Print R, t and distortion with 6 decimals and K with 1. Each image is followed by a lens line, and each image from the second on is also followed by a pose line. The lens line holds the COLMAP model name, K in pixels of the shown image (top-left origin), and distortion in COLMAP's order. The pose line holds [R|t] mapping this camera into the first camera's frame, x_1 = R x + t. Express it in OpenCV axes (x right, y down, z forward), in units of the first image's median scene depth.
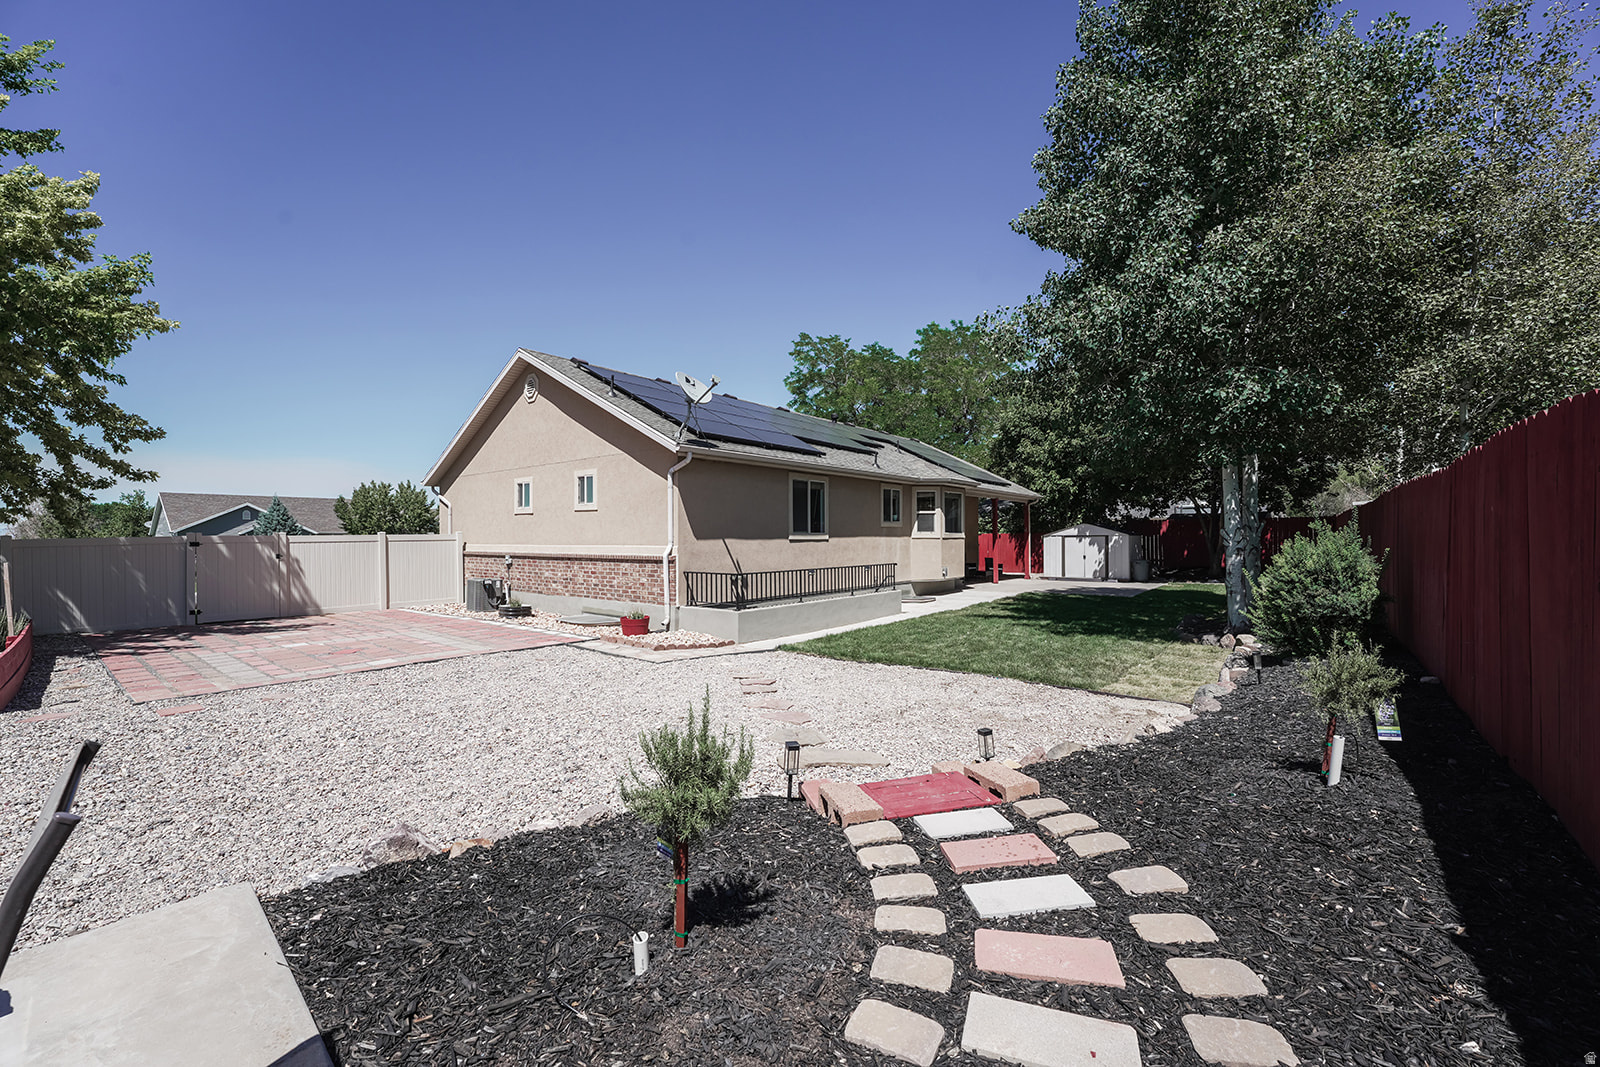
lens RADIAL K [[653.2, 0, 788.1], [0, 653.2, 537.9], [0, 0, 1]] dist [-0.030240, 0.004185]
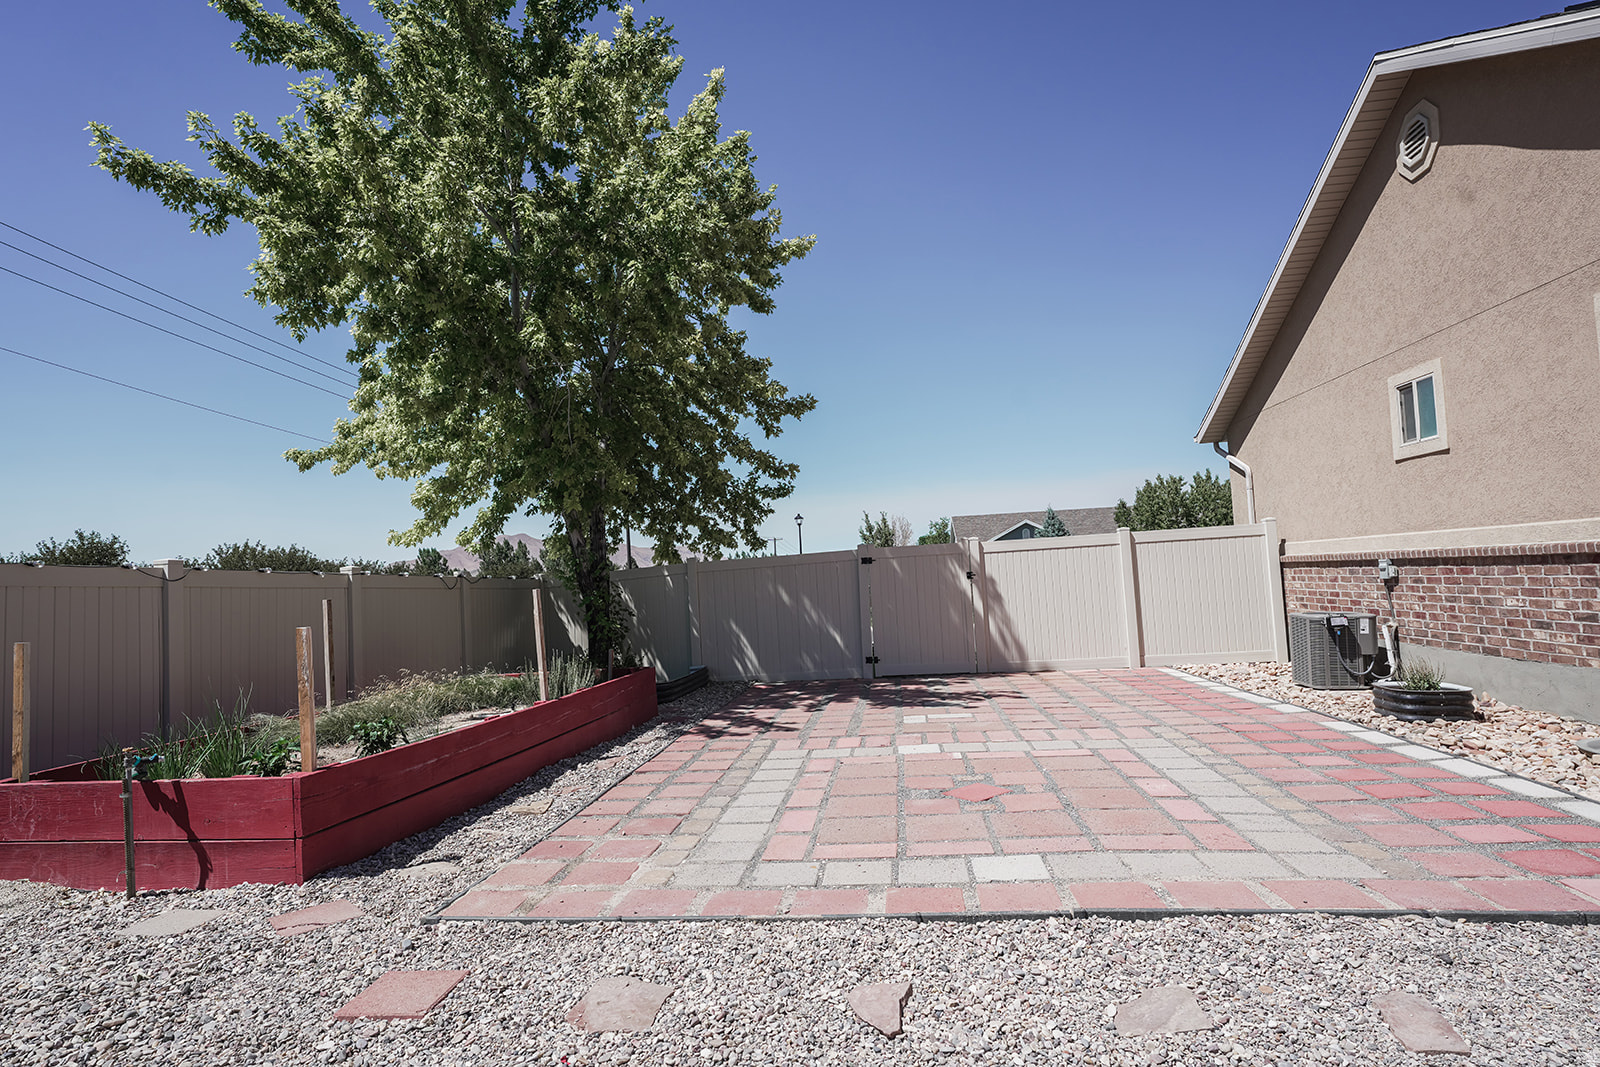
lens RADIAL K [[849.1, 0, 790.4], [0, 849.1, 534.0], [0, 0, 1]] dist [-0.003653, 0.003034]
pose [[0.534276, -0.066698, -0.842675, -0.153875], [0.046116, 0.997698, -0.049729, 0.018230], [0.844051, -0.012291, 0.536122, 0.337622]]
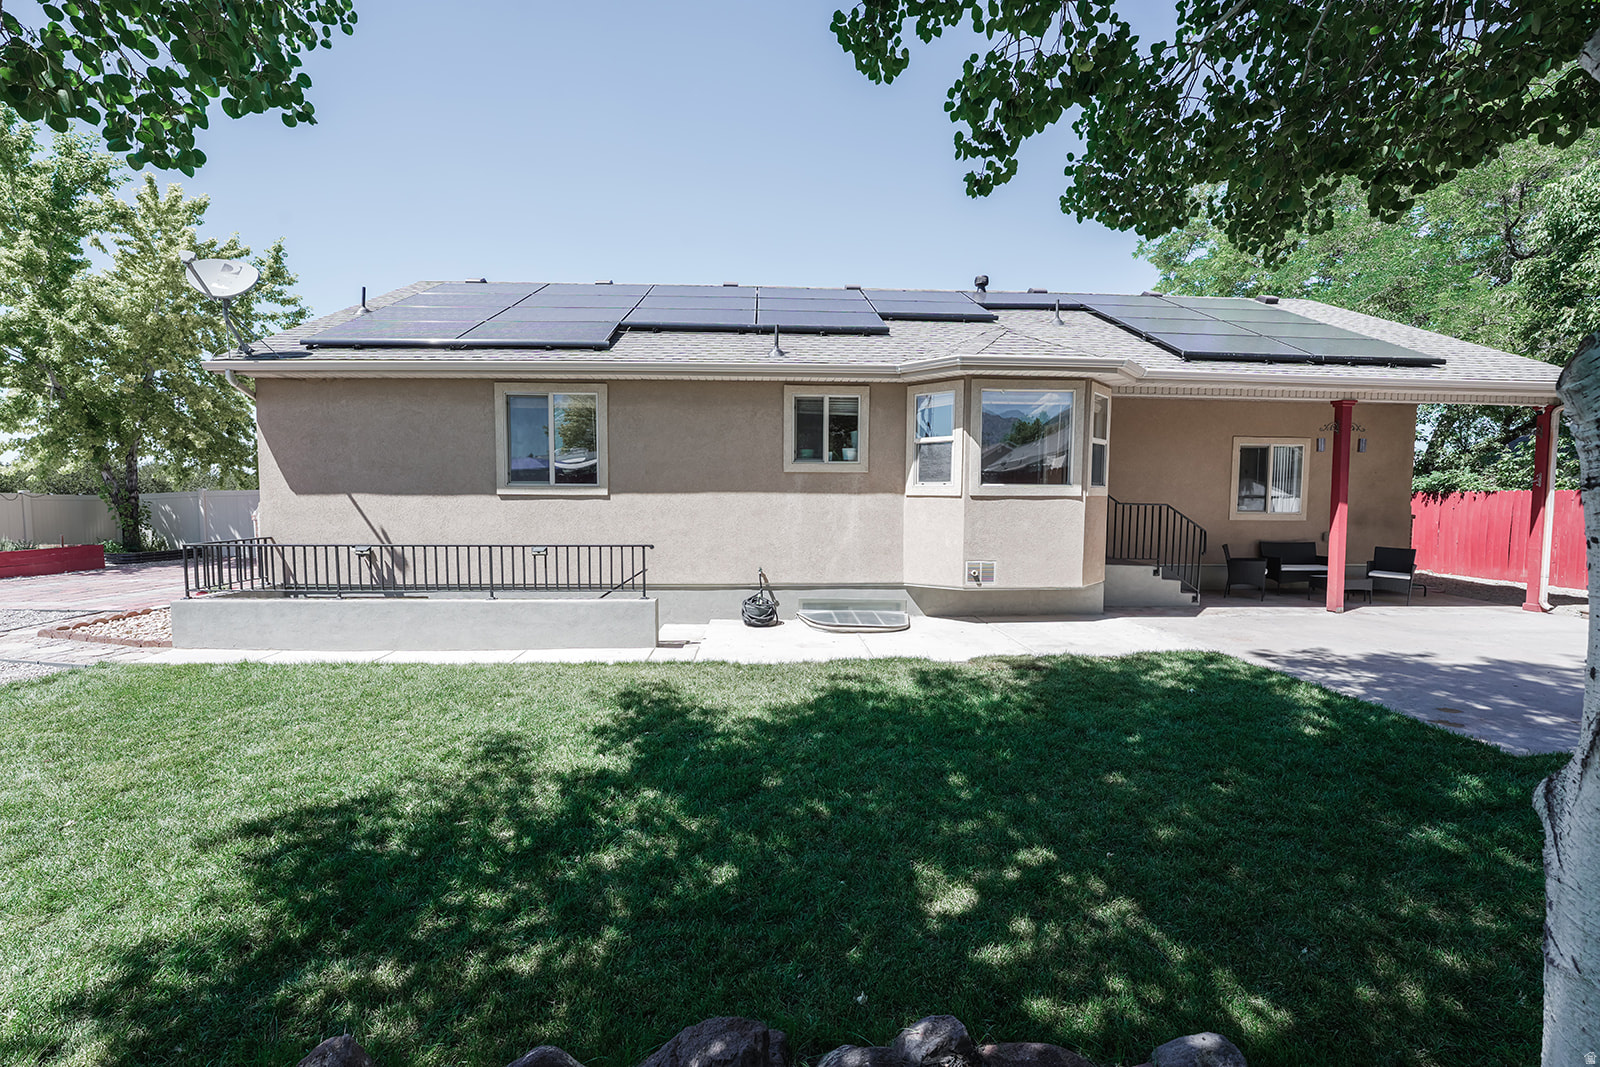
lens RADIAL K [[653.2, 0, 779.8], [0, 653.2, 538.7], [0, 0, 1]] dist [-0.030240, 0.004185]
pose [[0.664223, 0.058907, -0.745209, 0.529503], [-0.005911, 0.997273, 0.073563, -0.002847], [0.747511, -0.044458, 0.662760, 0.658898]]
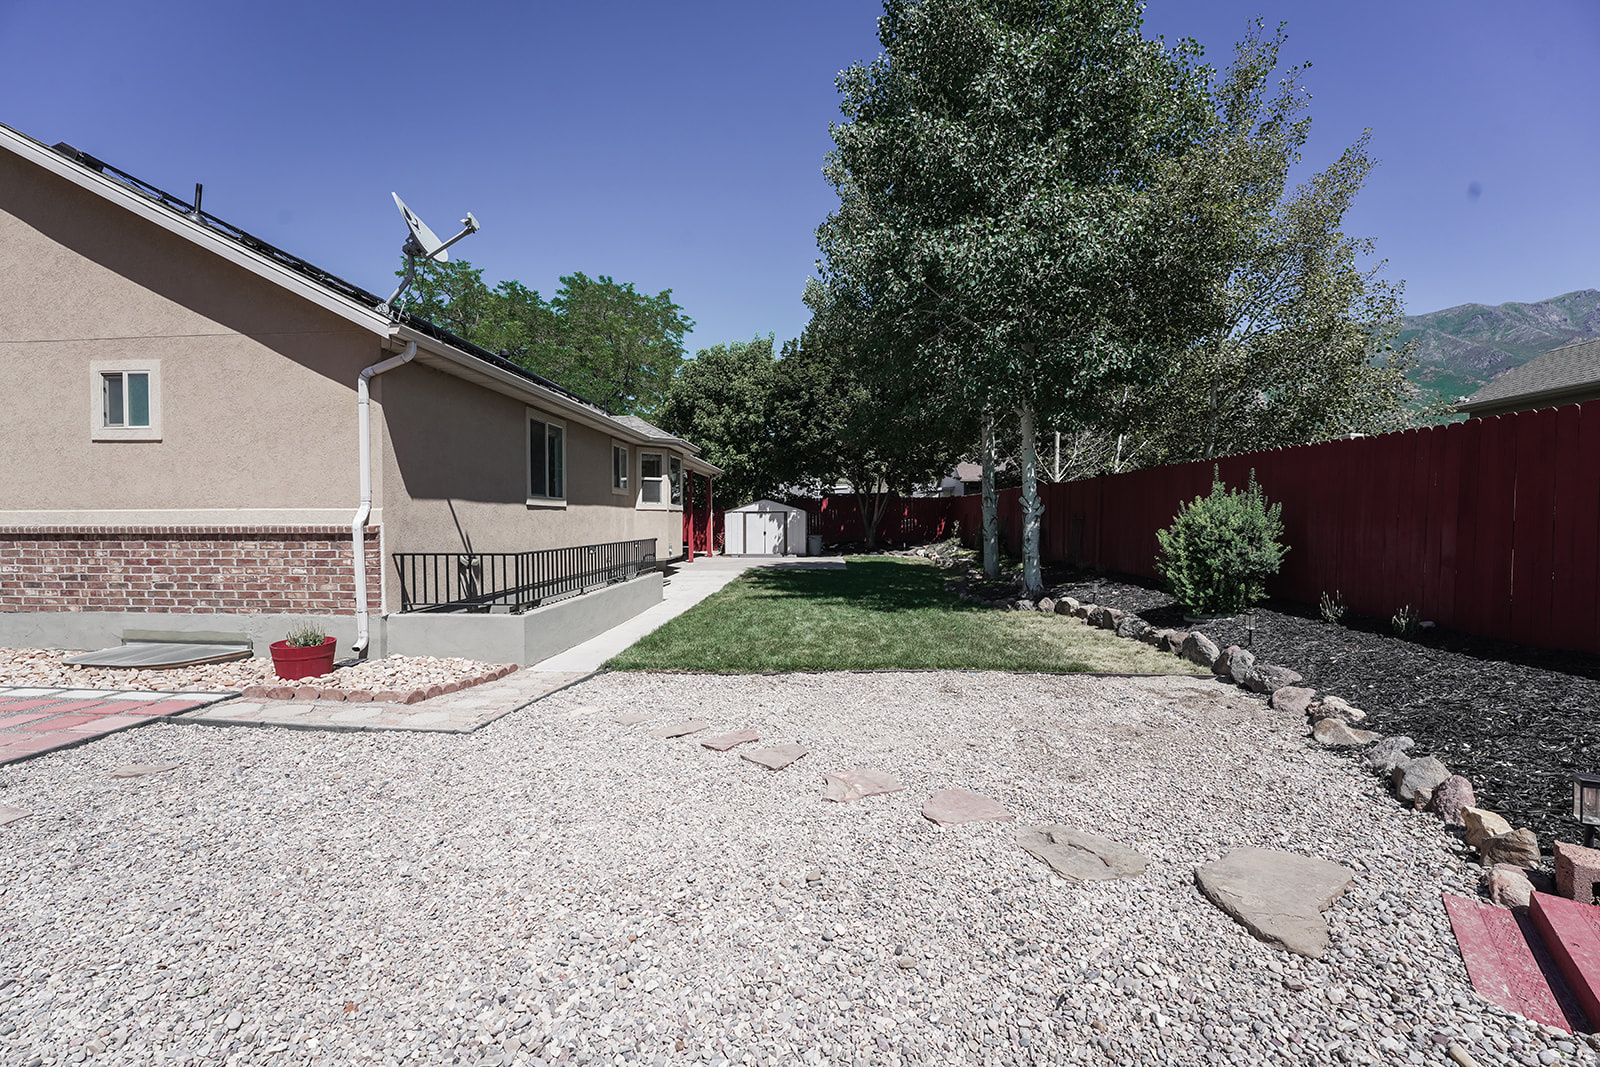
lens RADIAL K [[653.2, 0, 794.6], [0, 653.2, 538.1], [0, 0, 1]] dist [-0.030240, 0.004185]
pose [[0.808674, -0.014356, 0.588082, -0.144702], [-0.001346, 0.999654, 0.026254, 0.015846], [-0.588255, -0.022022, 0.808375, 0.232298]]
